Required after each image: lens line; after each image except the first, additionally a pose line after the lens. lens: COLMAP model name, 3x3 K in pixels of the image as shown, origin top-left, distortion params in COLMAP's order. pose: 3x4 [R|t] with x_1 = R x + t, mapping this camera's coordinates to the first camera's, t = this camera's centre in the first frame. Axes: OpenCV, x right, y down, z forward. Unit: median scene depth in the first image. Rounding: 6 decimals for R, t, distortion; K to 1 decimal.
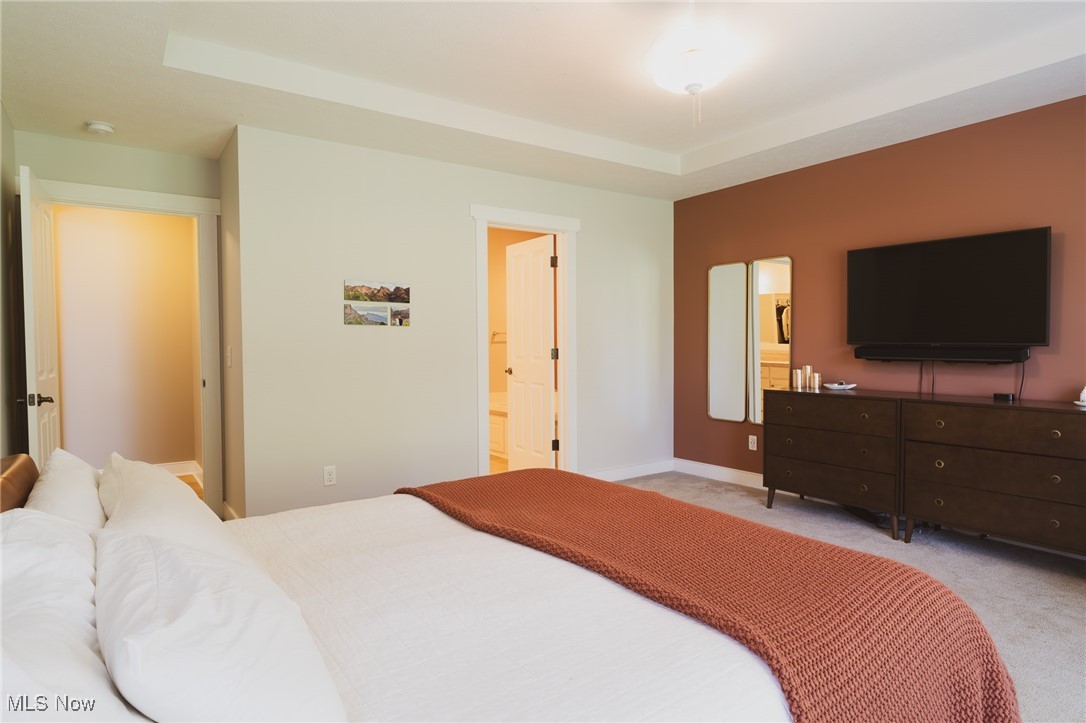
lens RADIAL K [[626.1, 0, 541.9], [0, 626.1, 359.1], [0, 0, 1]] dist [-0.037389, 0.010881]
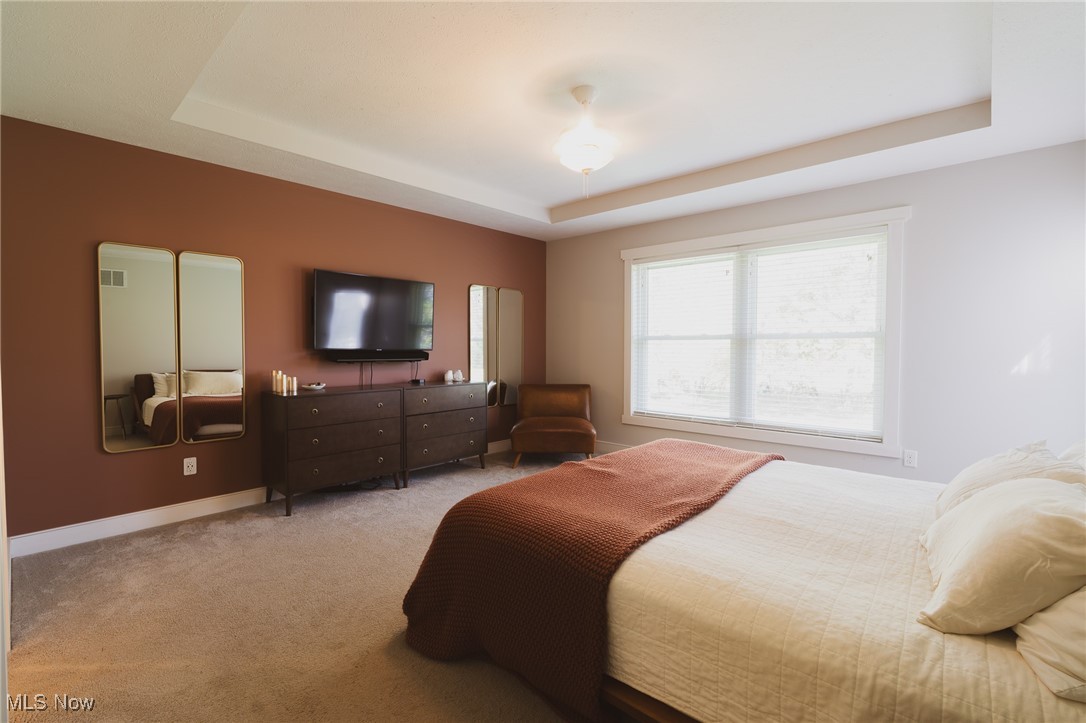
lens RADIAL K [[487.8, 0, 541.3], [0, 487.8, 357.8], [0, 0, 1]] dist [-0.005344, 0.001367]
pose [[-0.231124, -0.019059, 0.972738, -0.518812], [0.022872, 0.999425, 0.025016, -0.023560], [-0.972655, 0.028030, -0.230555, 0.844511]]
